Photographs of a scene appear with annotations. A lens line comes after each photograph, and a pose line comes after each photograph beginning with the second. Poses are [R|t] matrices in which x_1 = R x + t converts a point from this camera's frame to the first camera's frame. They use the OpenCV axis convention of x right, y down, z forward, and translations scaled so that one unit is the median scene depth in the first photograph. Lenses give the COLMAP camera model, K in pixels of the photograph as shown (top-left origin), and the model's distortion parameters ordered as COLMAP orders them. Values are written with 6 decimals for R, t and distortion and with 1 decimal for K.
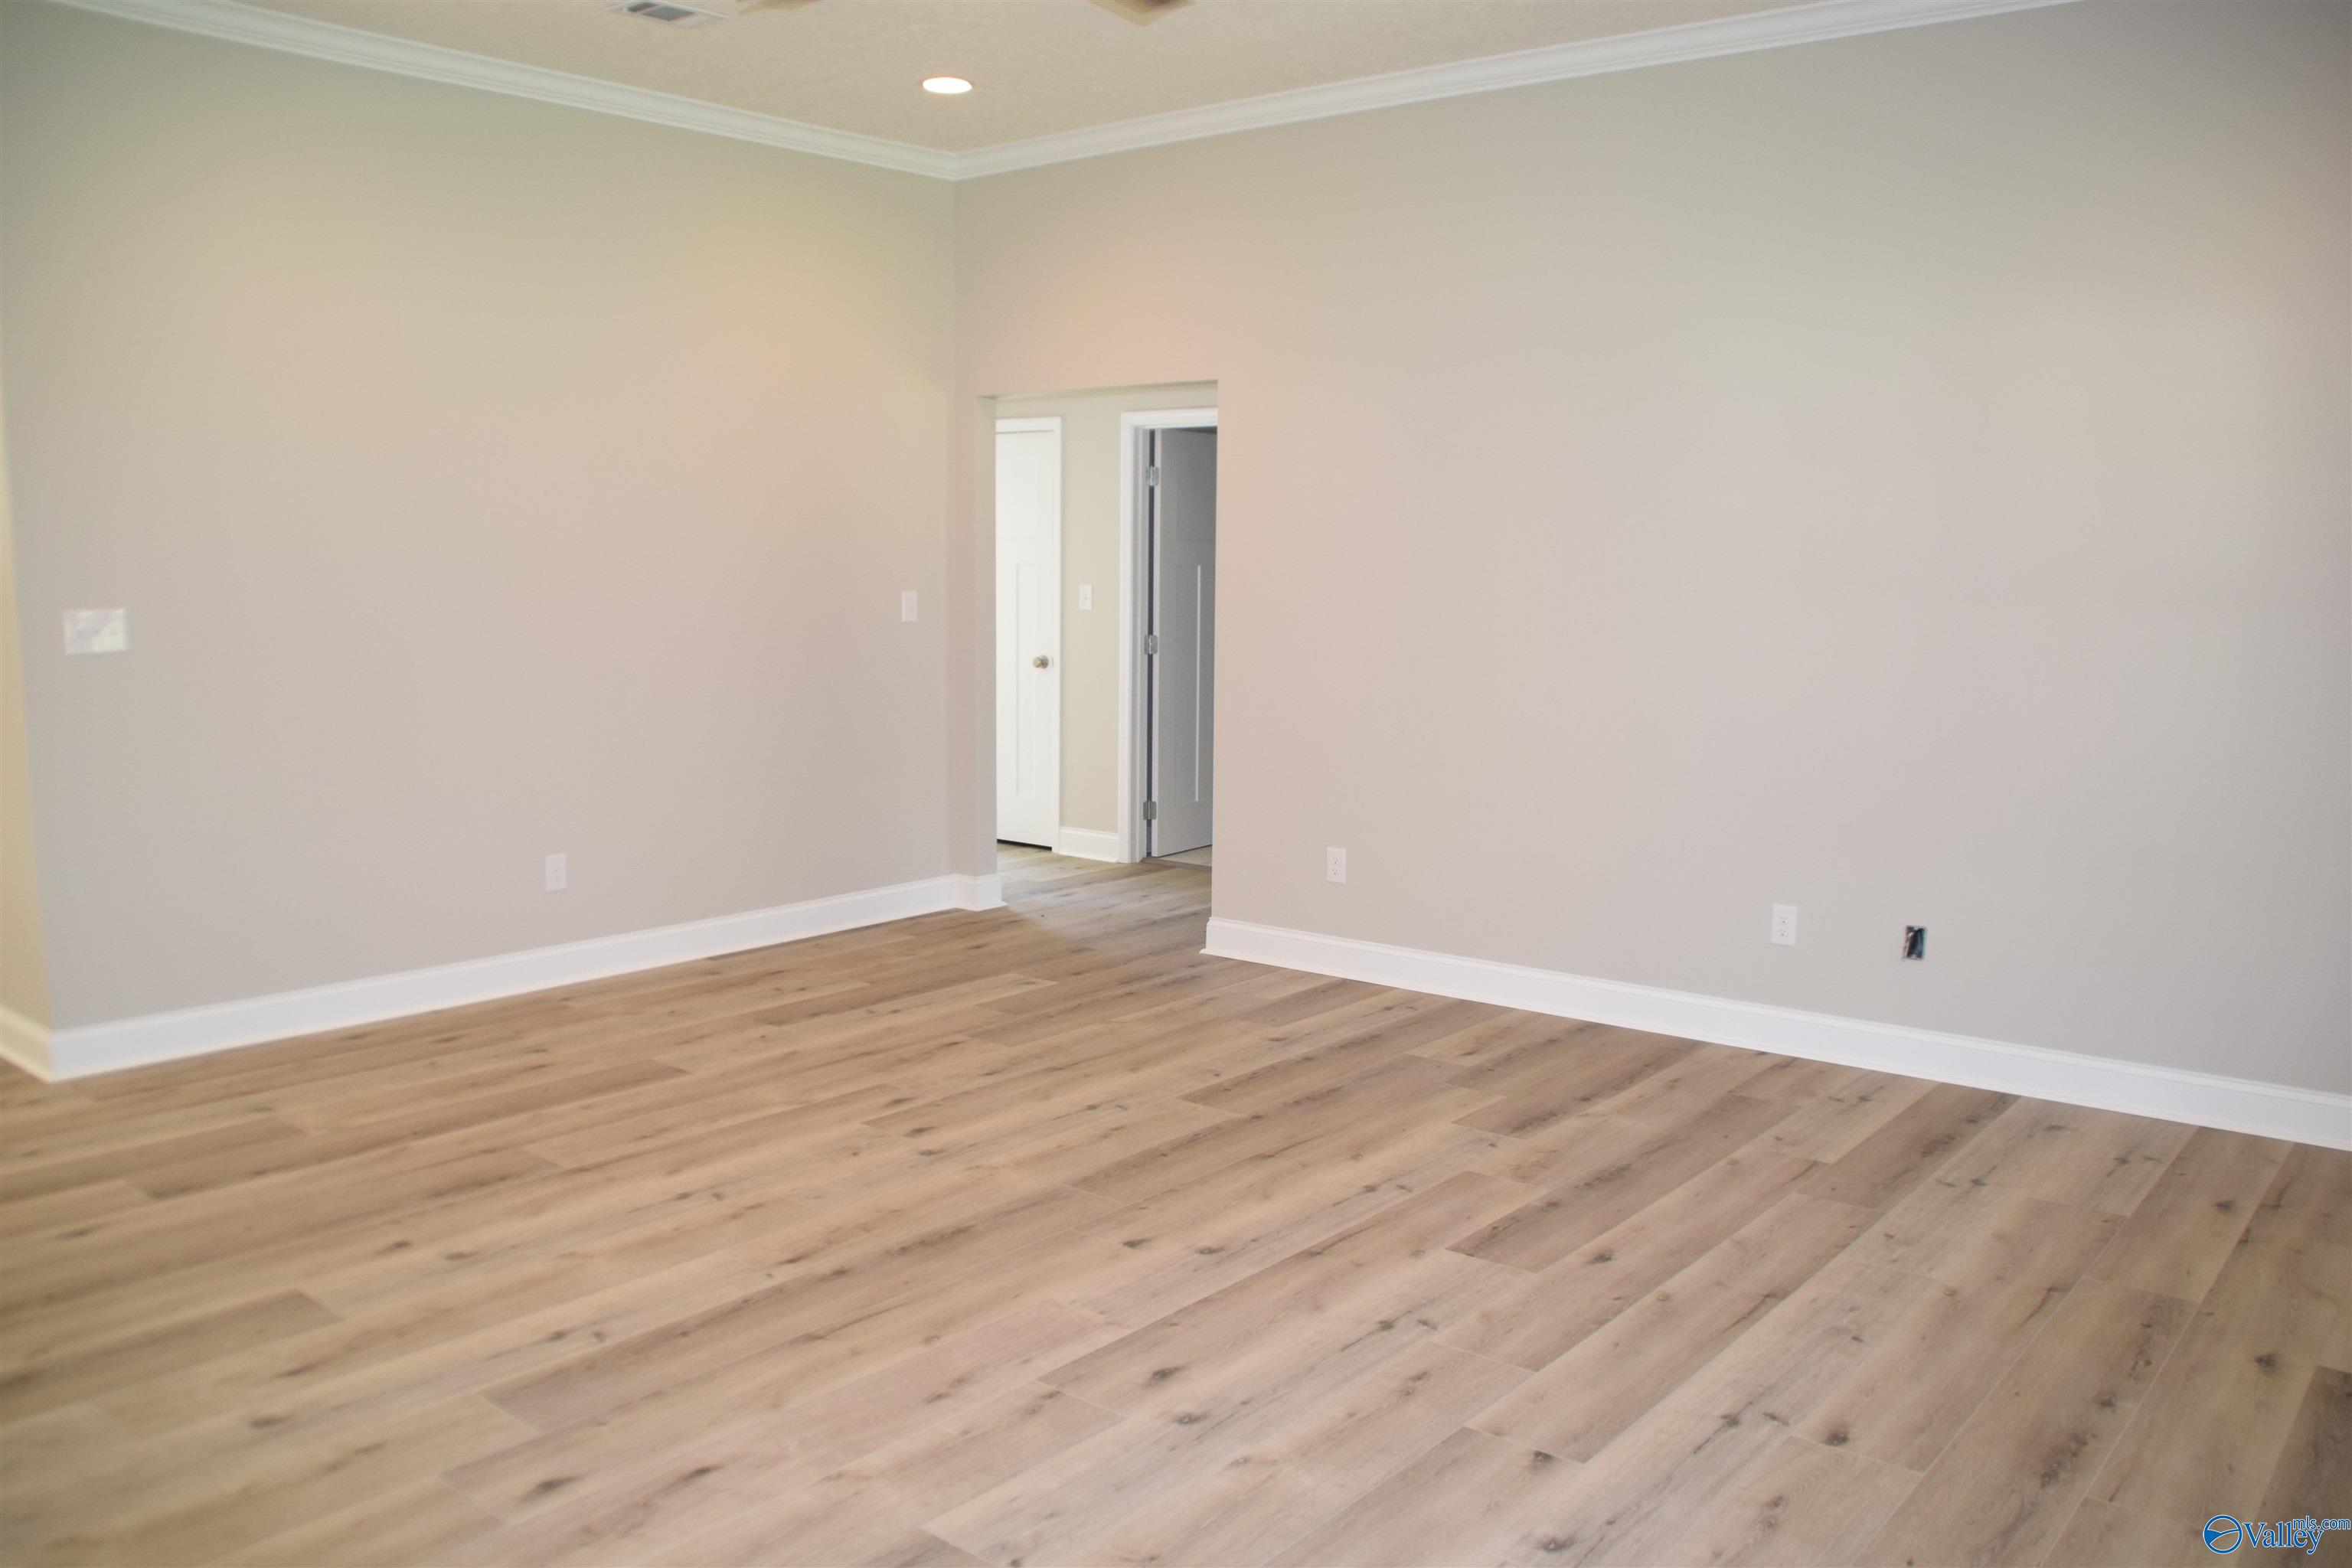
lens RADIAL K [[1849.6, 0, 1168.5], [0, 1849.6, 807.5], [0, 0, 1]] dist [-0.160511, 0.110055]
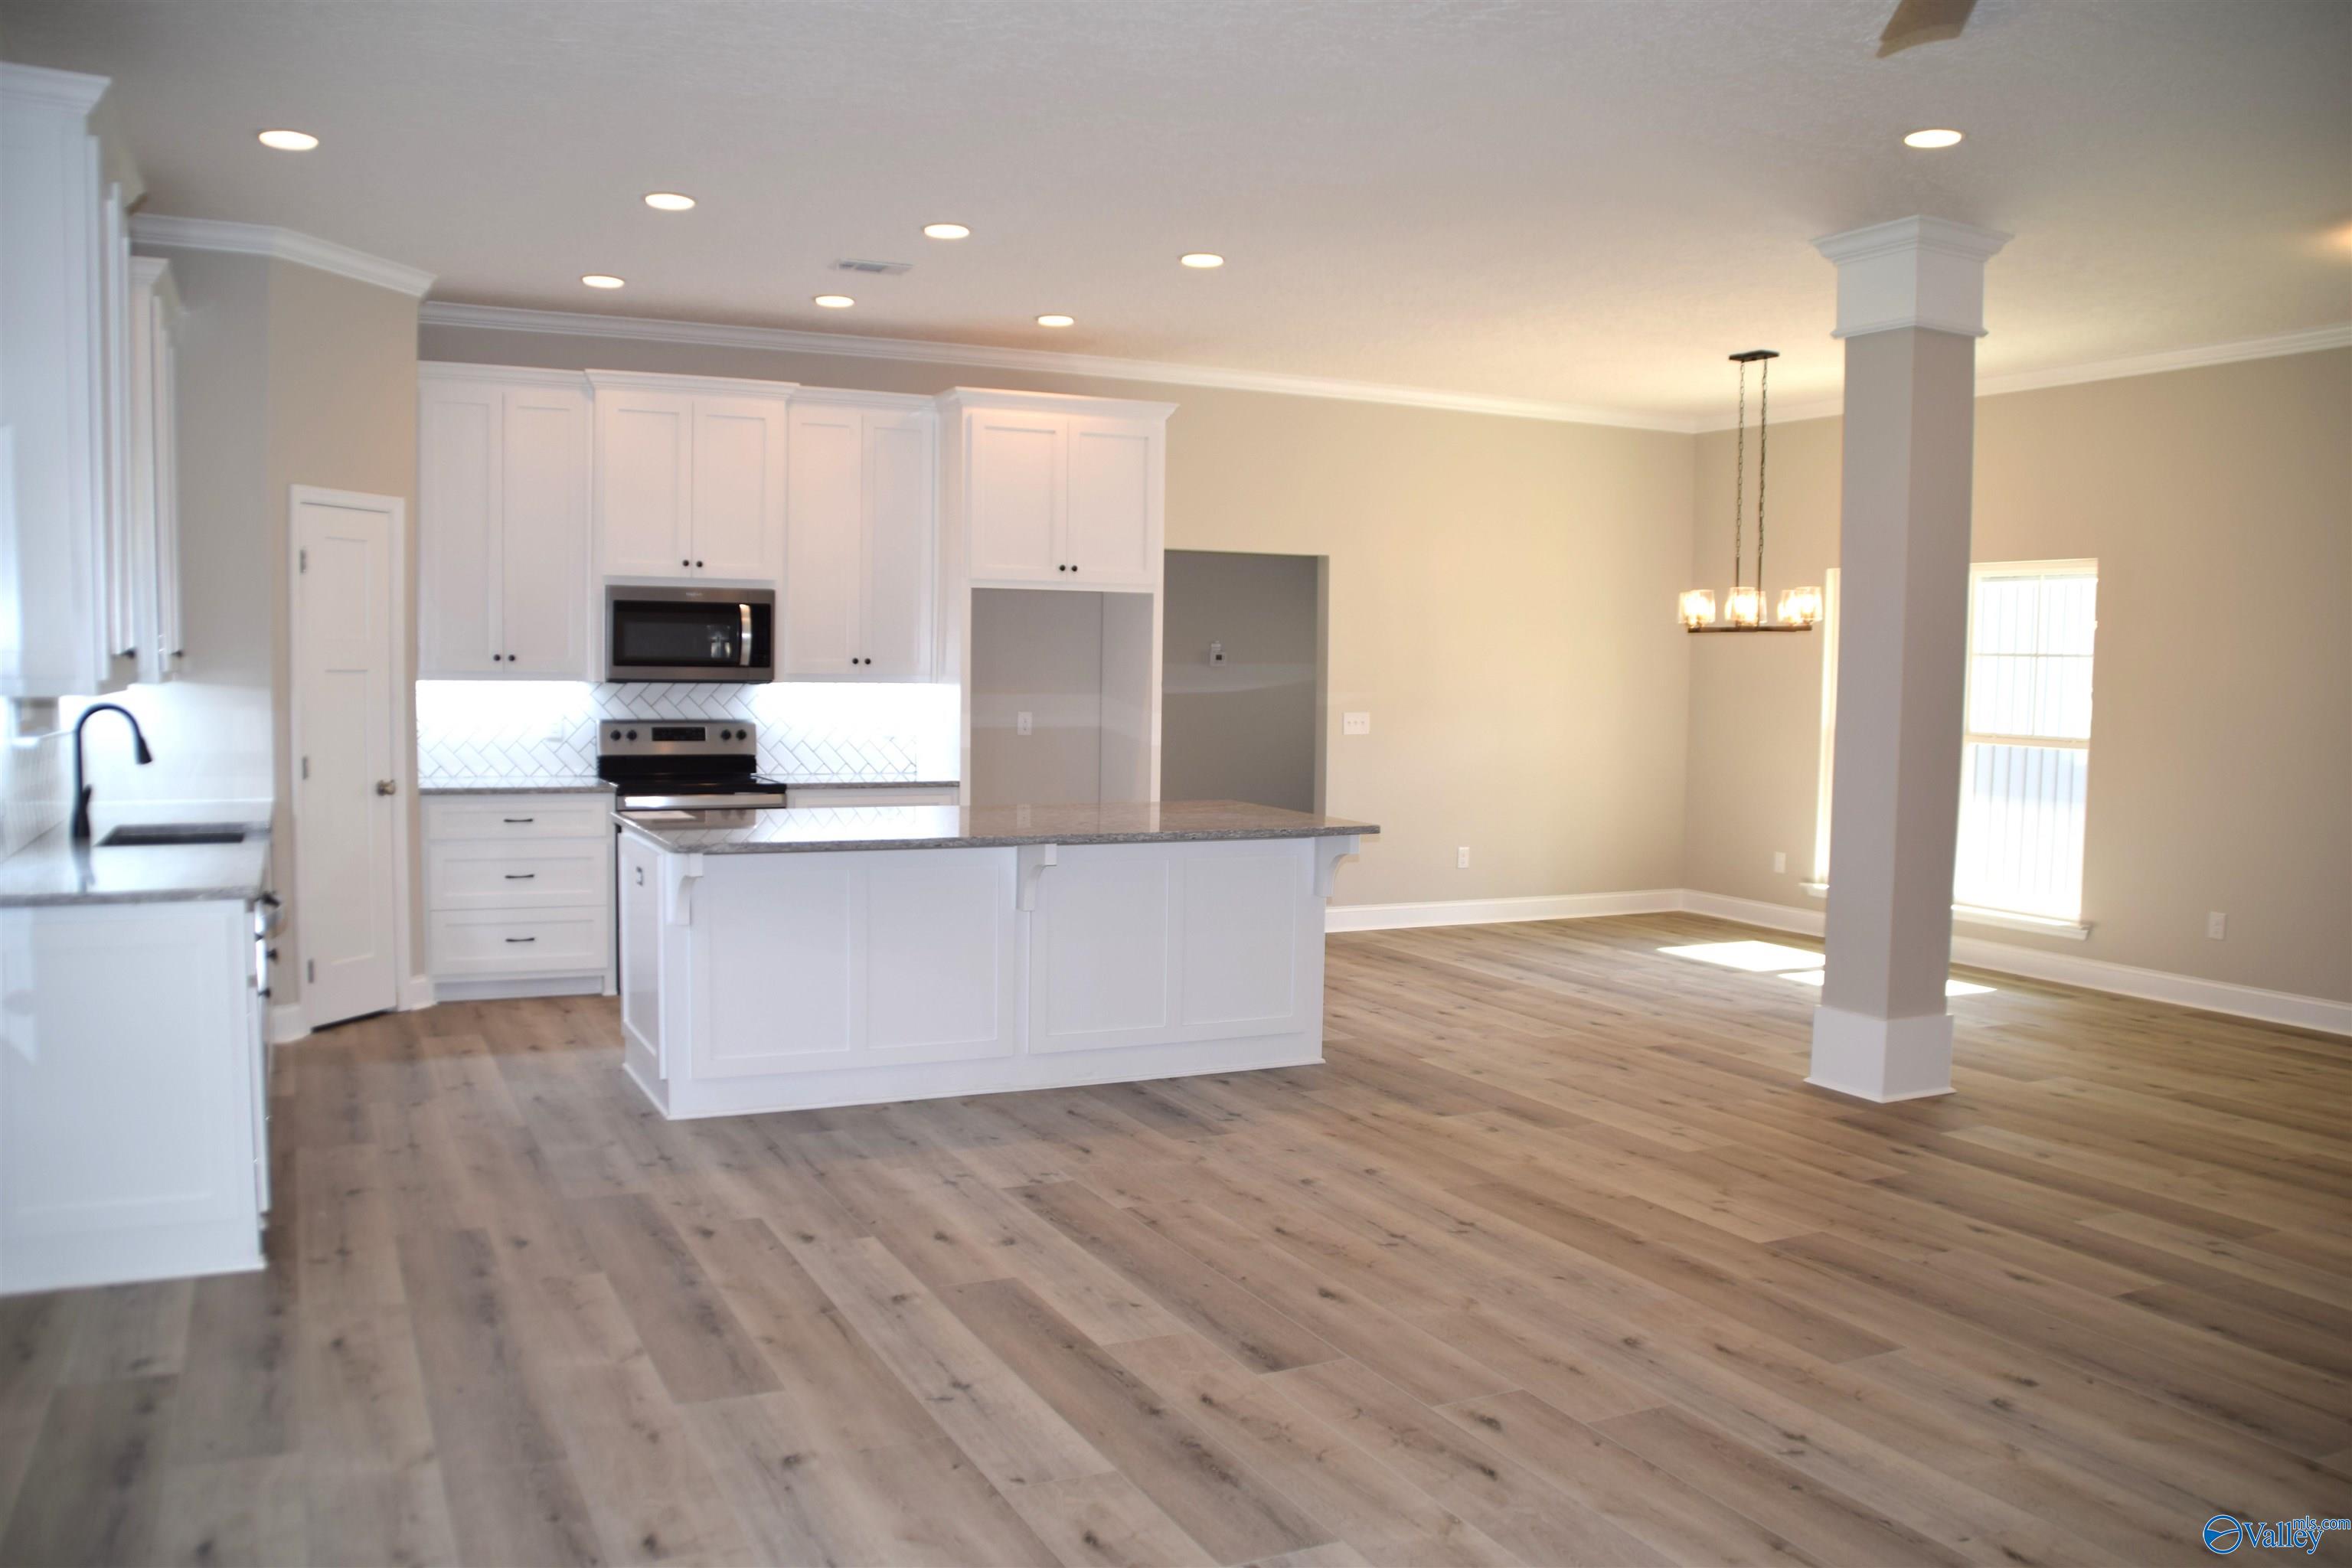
lens RADIAL K [[1849.6, 0, 1168.5], [0, 1849.6, 807.5], [0, 0, 1]] dist [-0.160511, 0.110055]
pose [[-0.413723, 0.056314, -0.908659, 0.582270], [-0.146636, 0.980932, 0.127559, -0.111542], [0.898516, 0.186016, -0.397577, 0.824375]]
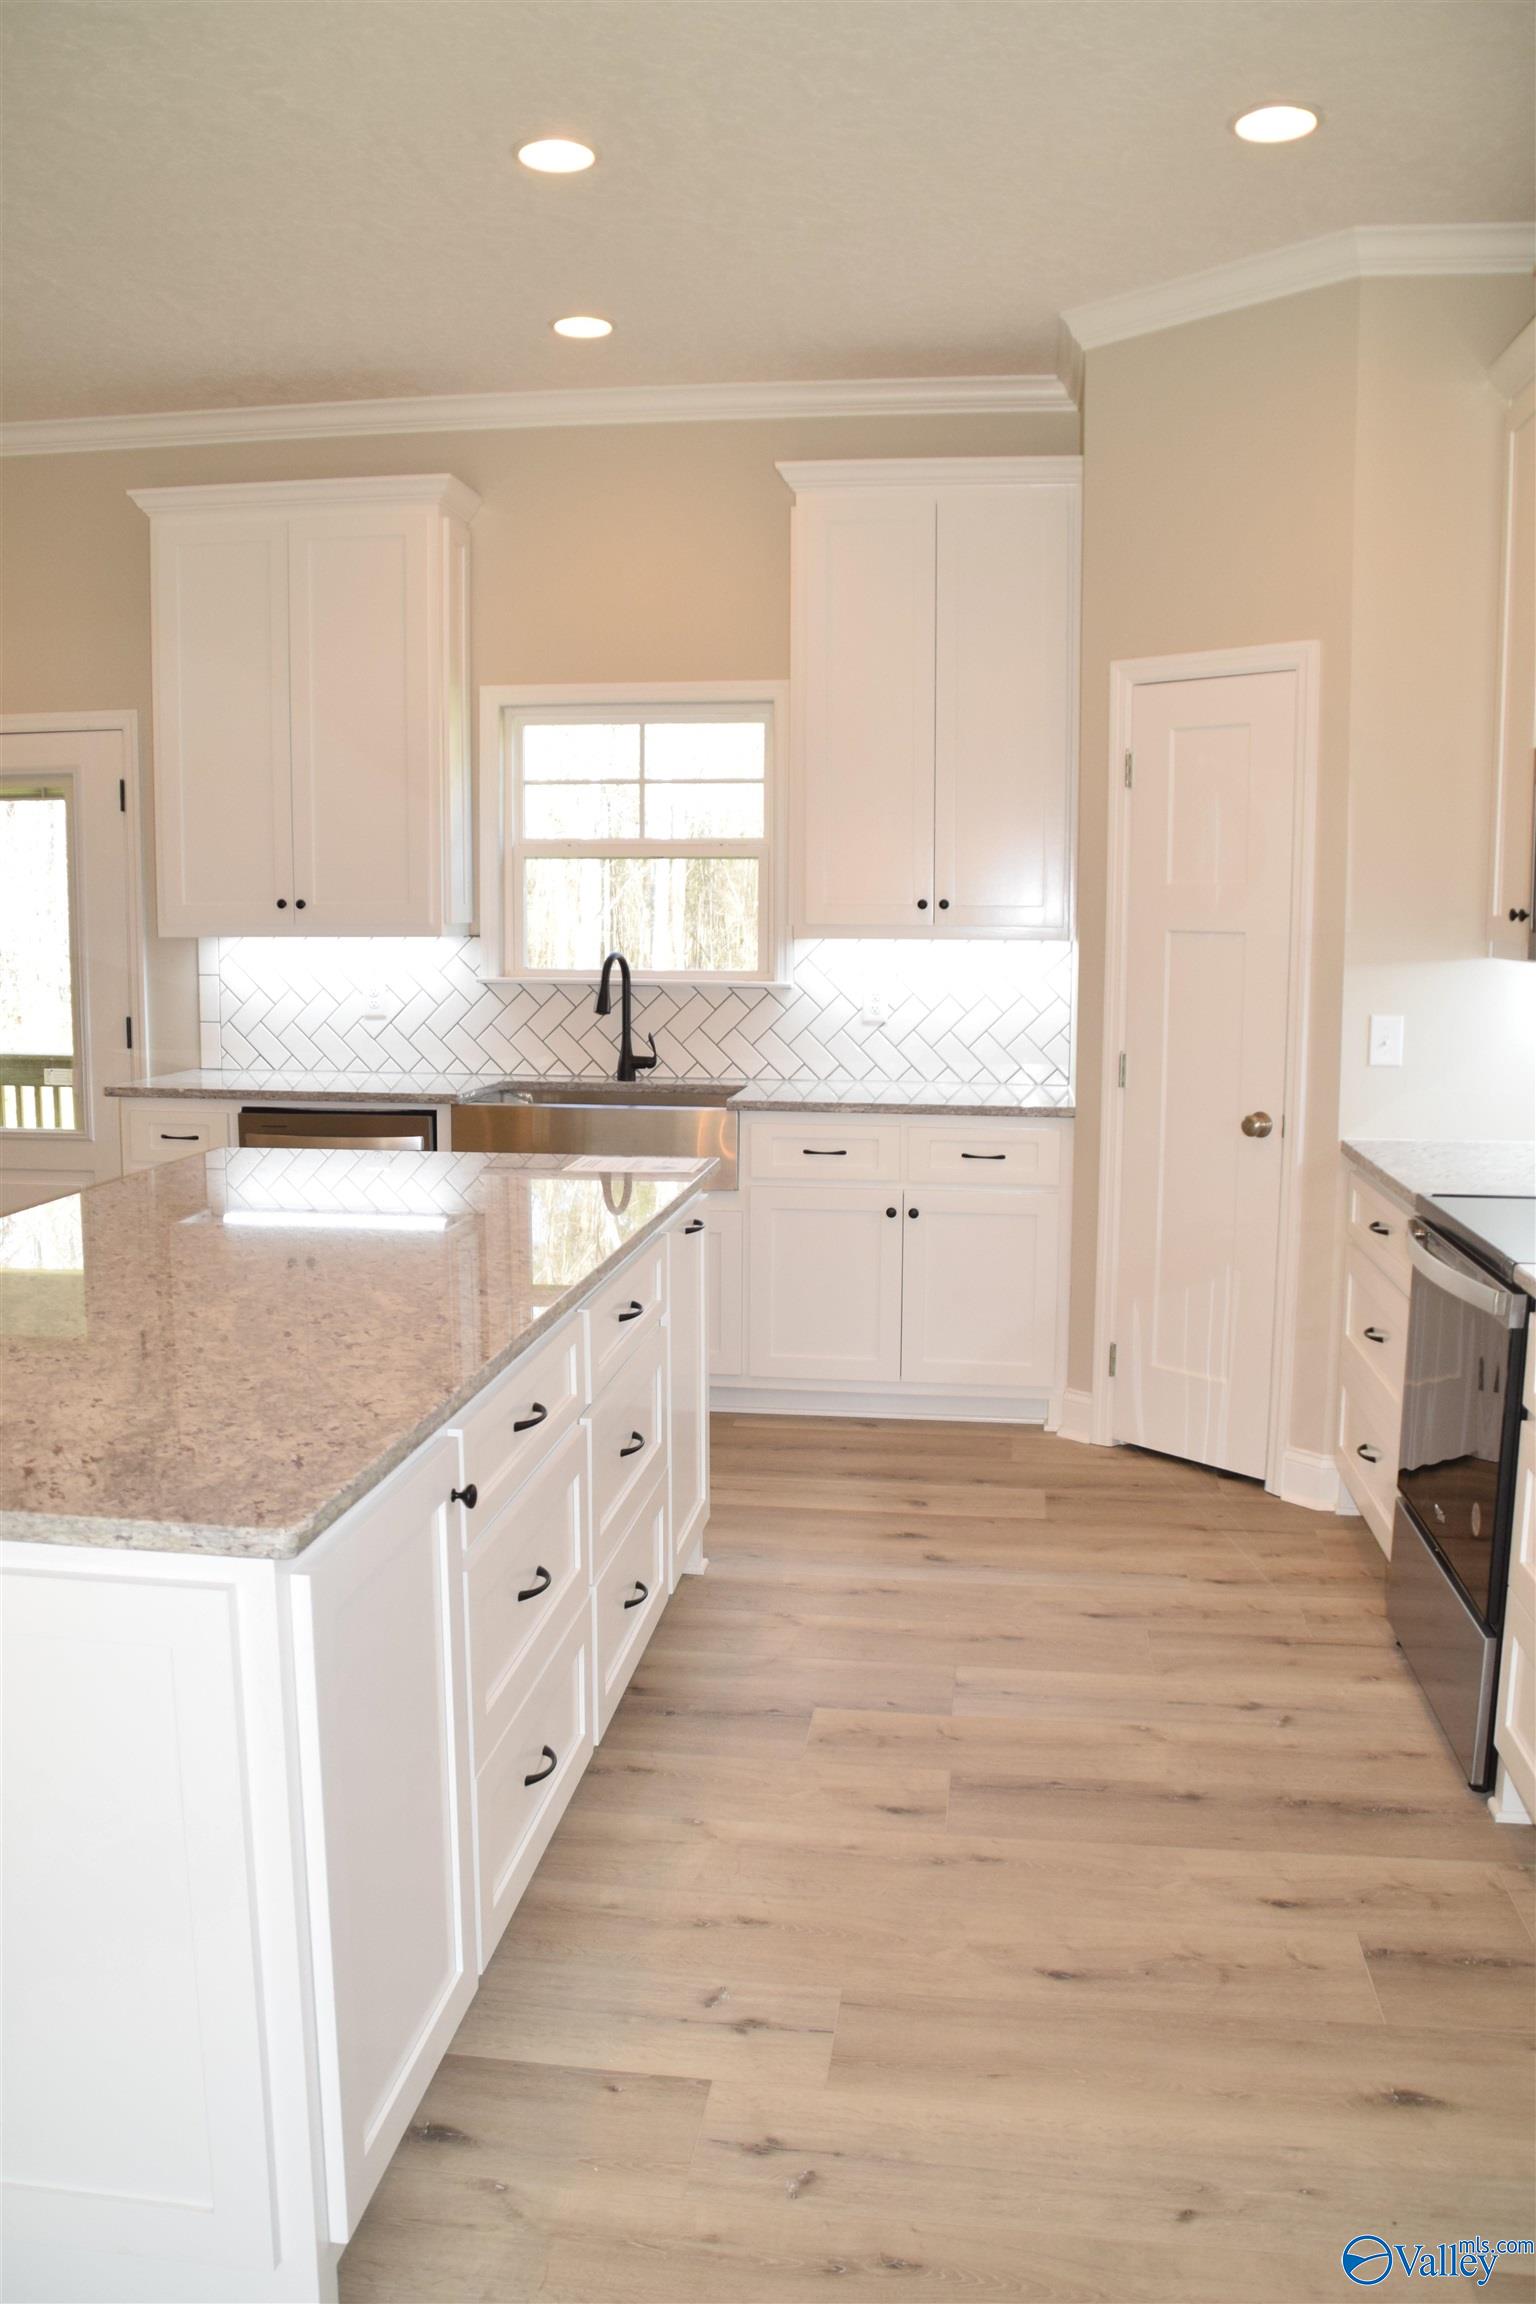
lens RADIAL K [[1811.9, 0, 768.0], [0, 1811.9, 1152.0], [0, 0, 1]] dist [-0.160511, 0.110055]
pose [[-0.529706, -0.122723, 0.839256, -1.412068], [0.110106, 0.971155, 0.211505, -0.037903], [-0.841005, 0.204443, -0.500914, 0.230356]]
